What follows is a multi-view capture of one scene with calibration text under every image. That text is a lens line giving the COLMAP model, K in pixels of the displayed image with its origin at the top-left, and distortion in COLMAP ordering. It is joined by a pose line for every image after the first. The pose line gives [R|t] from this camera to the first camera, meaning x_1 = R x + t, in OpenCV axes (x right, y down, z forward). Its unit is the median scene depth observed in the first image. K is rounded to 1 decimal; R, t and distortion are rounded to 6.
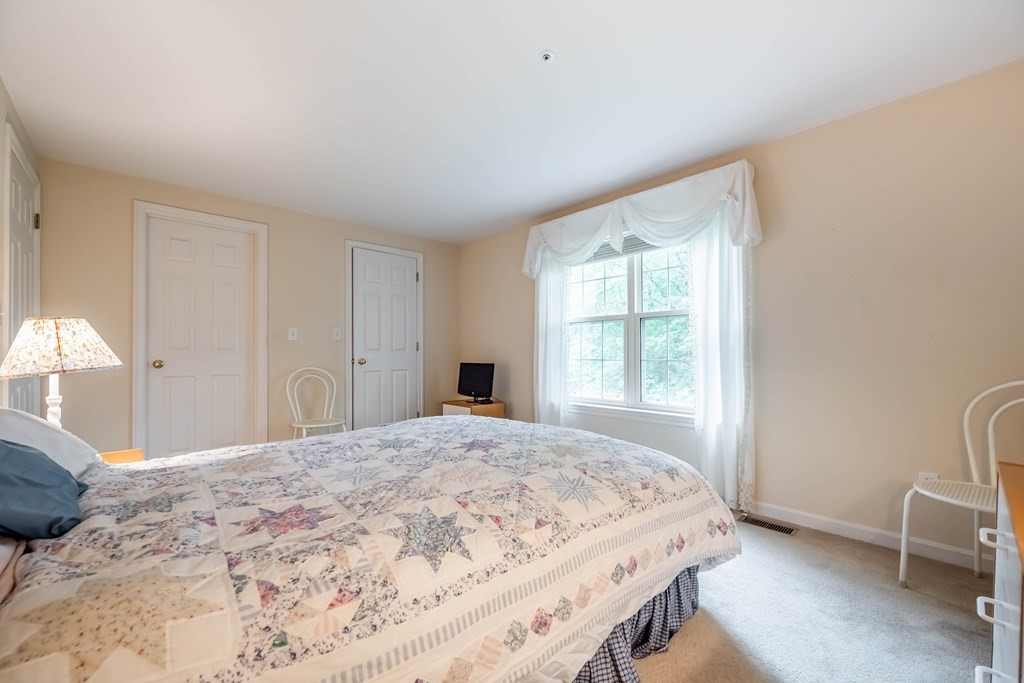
lens RADIAL K [[413.3, 0, 512.9], [0, 413.3, 346.6], [0, 0, 1]] dist [-0.007800, 0.000607]
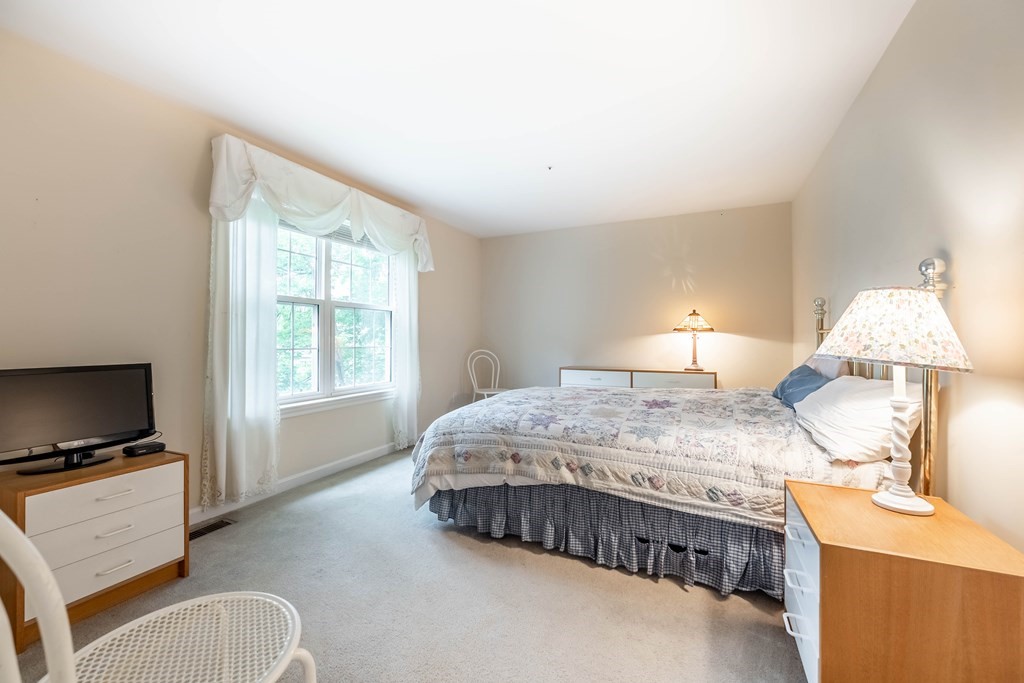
lens RADIAL K [[413.3, 0, 513.3], [0, 413.3, 336.1], [0, 0, 1]] dist [-0.007800, 0.000607]
pose [[-0.375658, 0.007231, 0.926730, -0.805967], [-0.000809, 0.999967, -0.008130, 0.012340], [-0.926758, -0.003804, -0.375639, 0.994502]]
